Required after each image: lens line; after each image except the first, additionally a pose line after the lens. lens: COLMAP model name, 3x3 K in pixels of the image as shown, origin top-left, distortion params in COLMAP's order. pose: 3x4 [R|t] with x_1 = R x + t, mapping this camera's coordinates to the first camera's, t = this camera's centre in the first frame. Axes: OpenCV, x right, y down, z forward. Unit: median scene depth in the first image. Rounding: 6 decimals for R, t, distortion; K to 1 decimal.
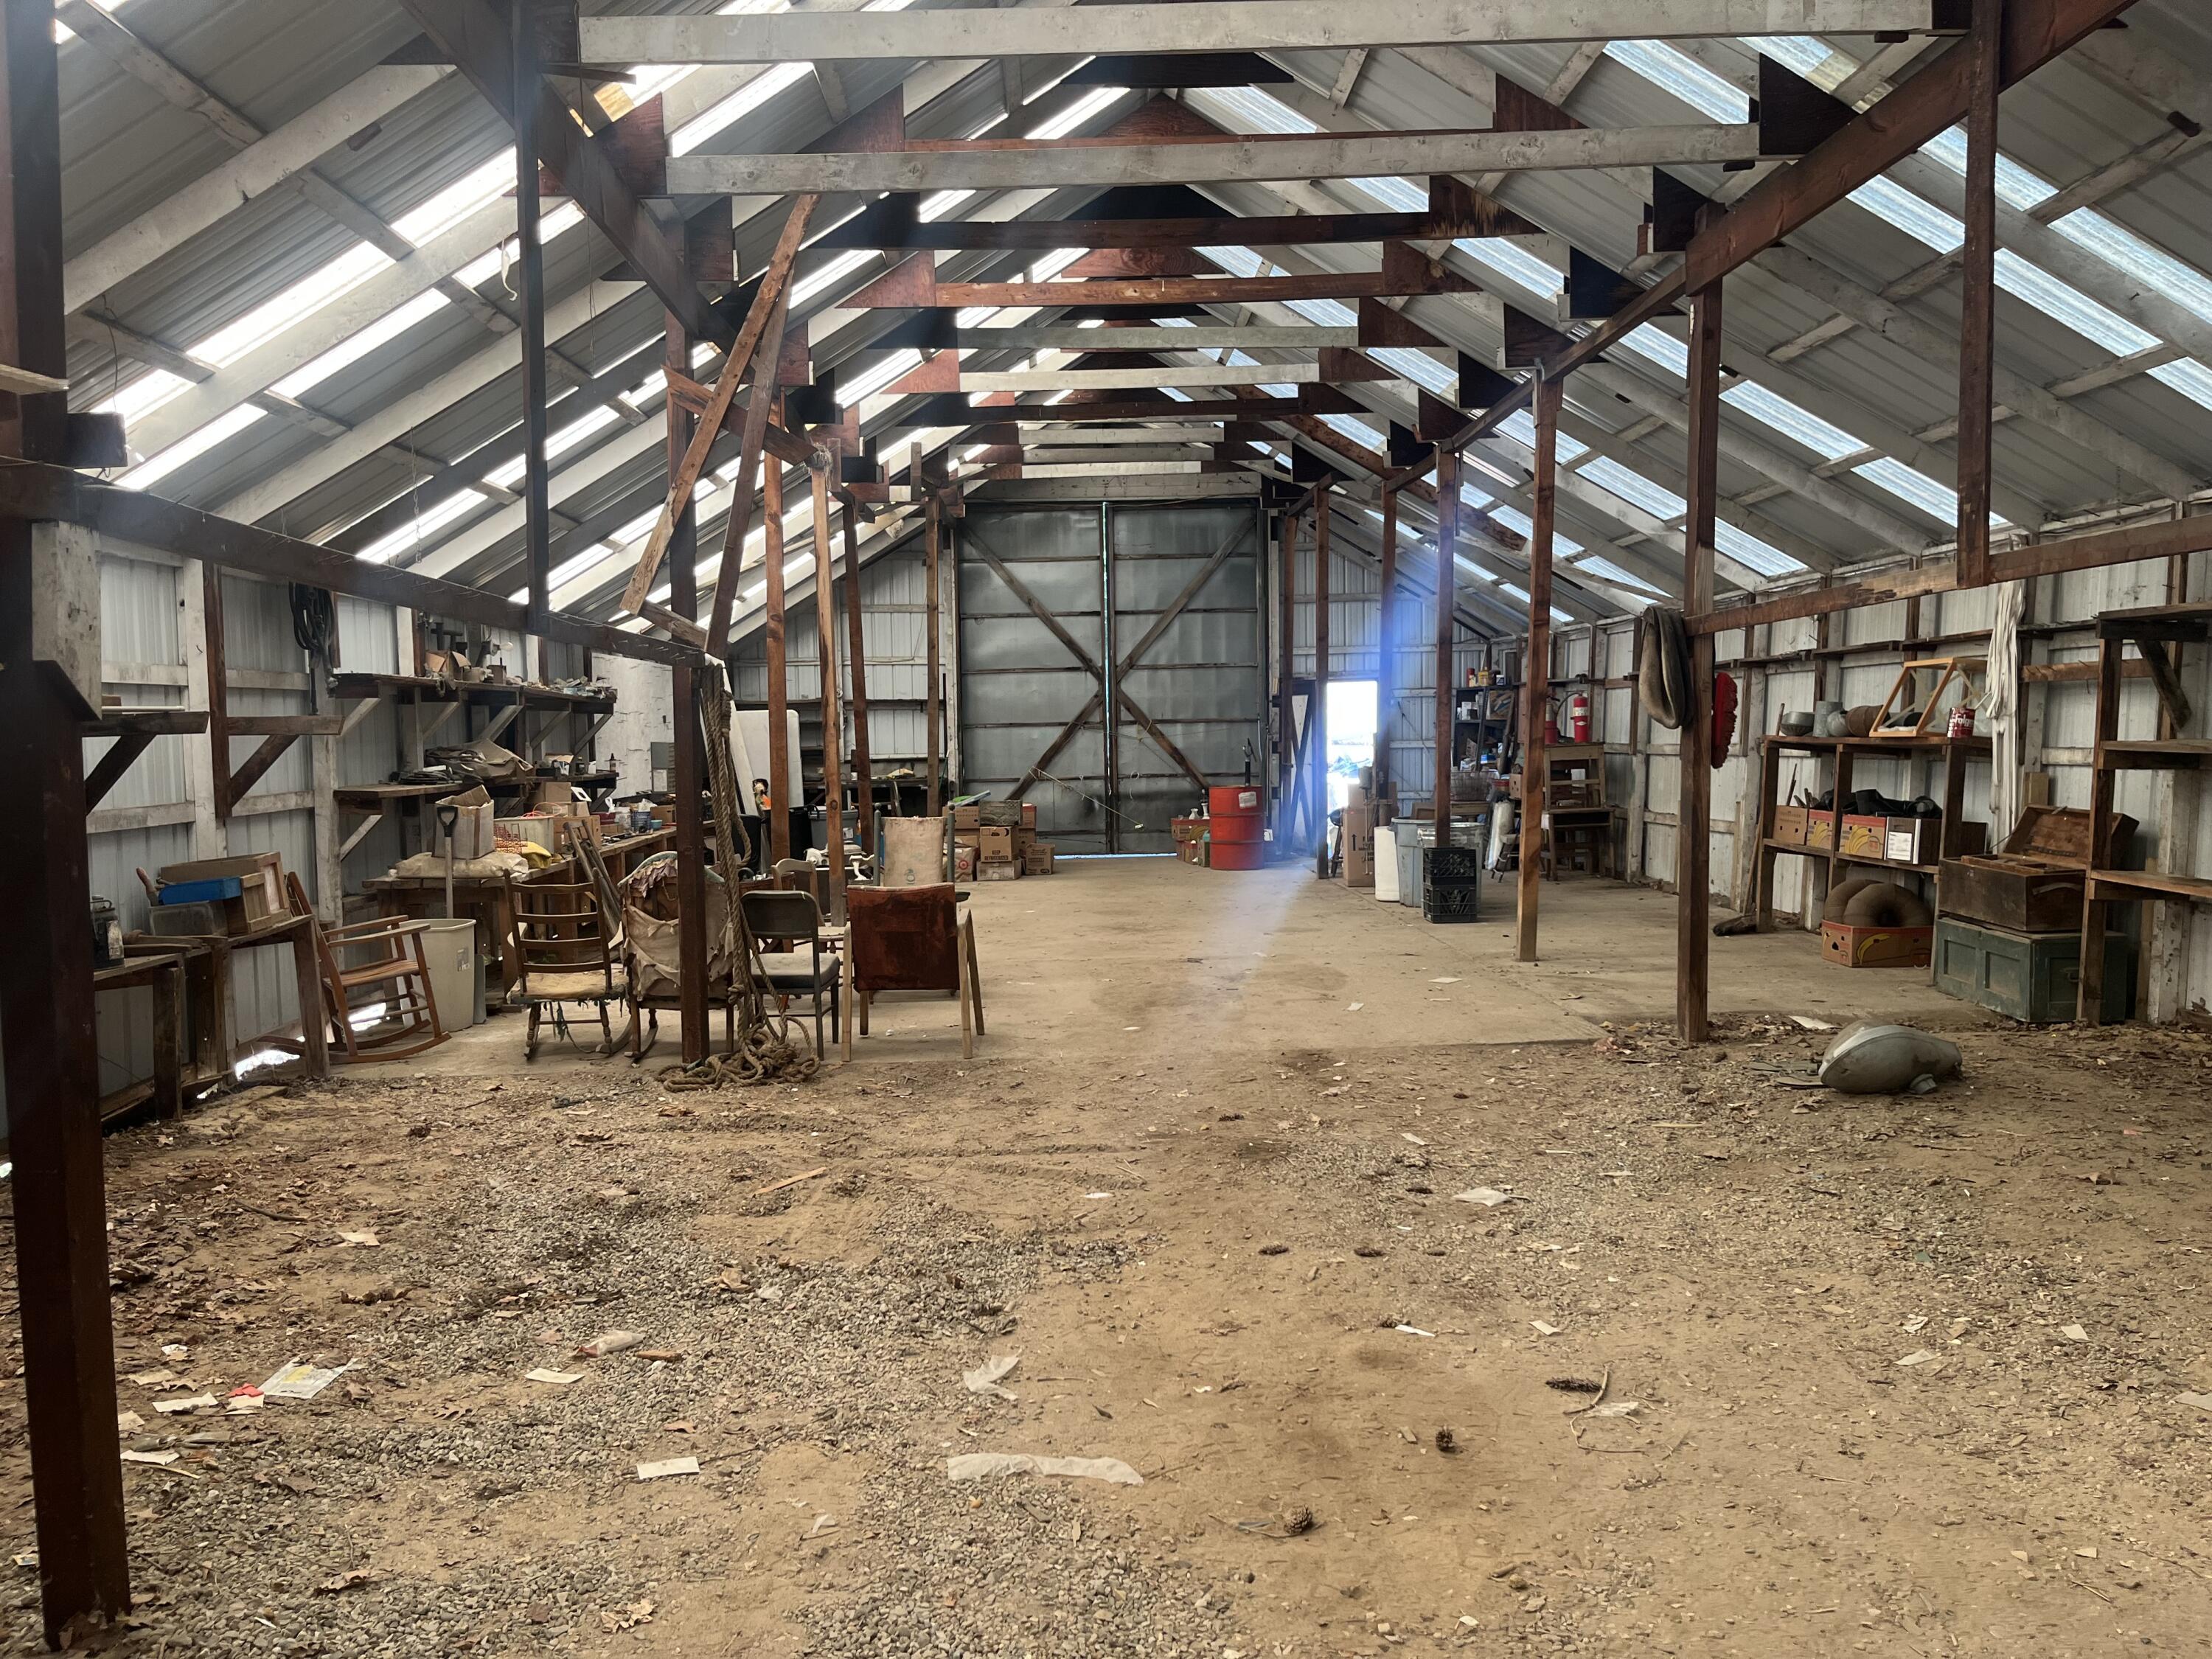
lens RADIAL K [[1650.7, 0, 1114.2], [0, 1650.7, 834.7], [0, 0, 1]] dist [0.029771, -0.010896]
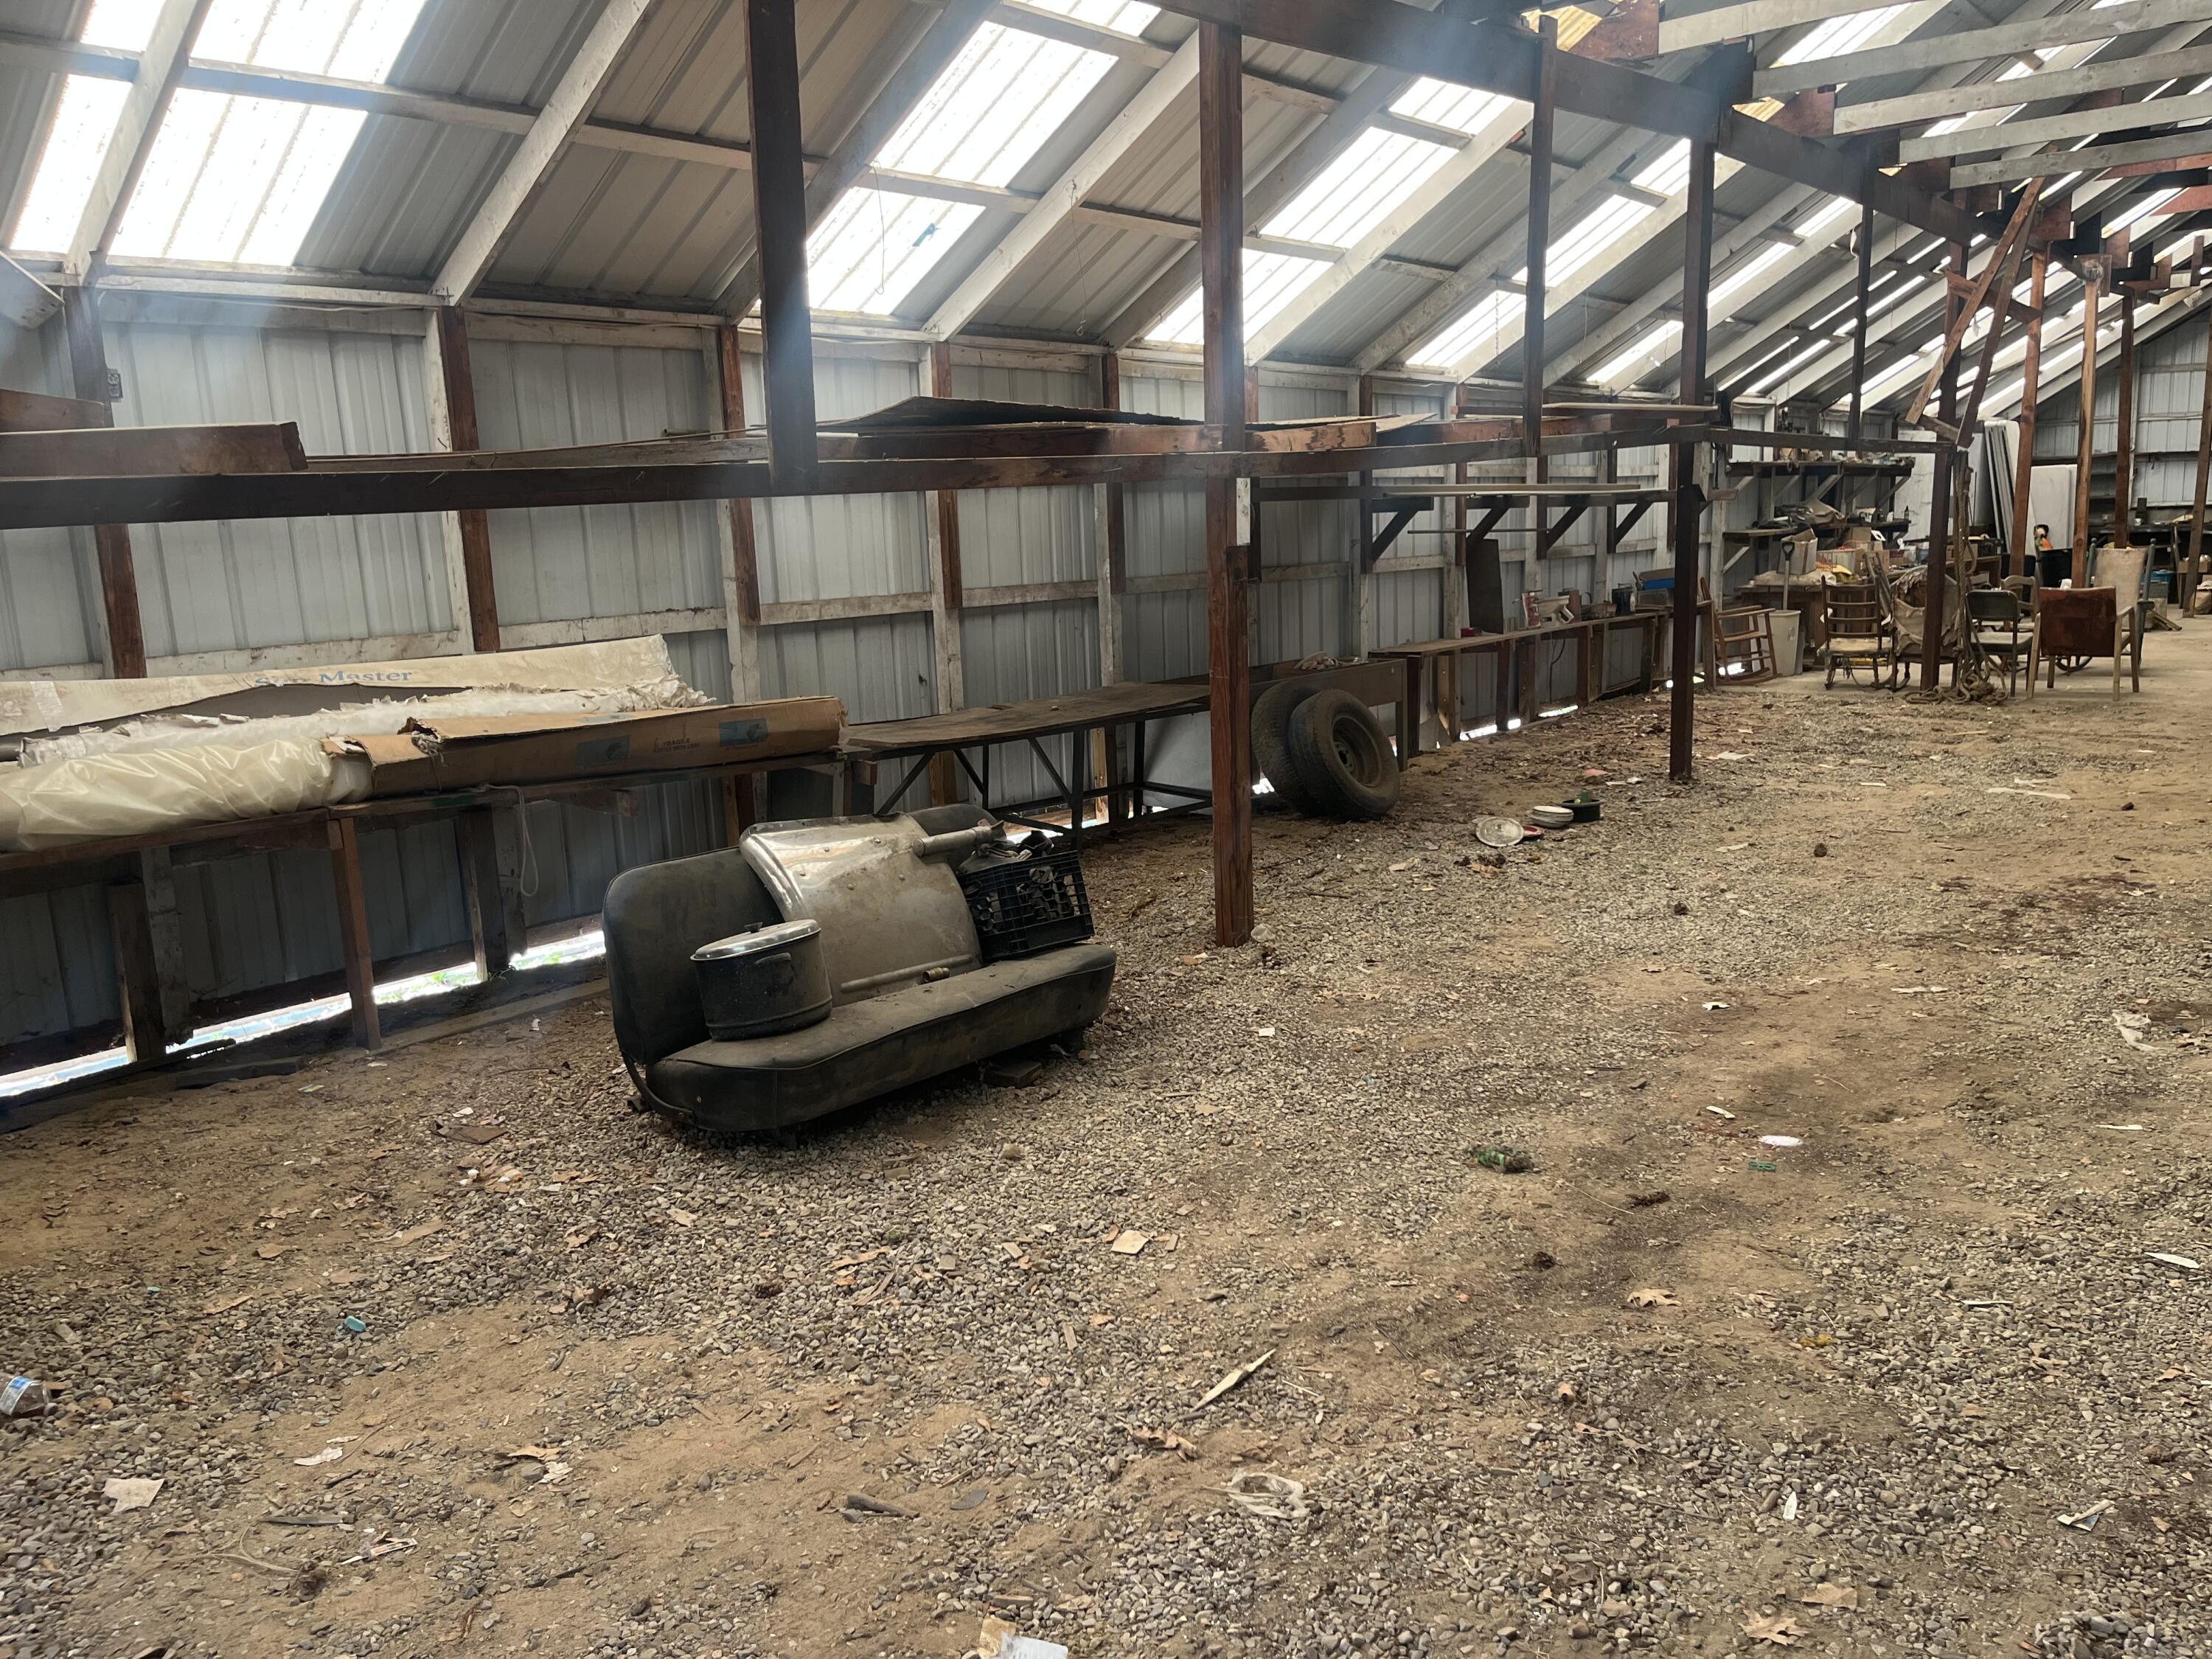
lens RADIAL K [[1650.7, 0, 1115.2], [0, 1650.7, 833.3], [0, 0, 1]] dist [0.029771, -0.010896]
pose [[0.732774, 0.112470, -0.671113, 0.242495], [-0.015513, 0.988751, 0.148764, 0.034181], [0.680295, -0.098599, 0.726276, -0.669856]]
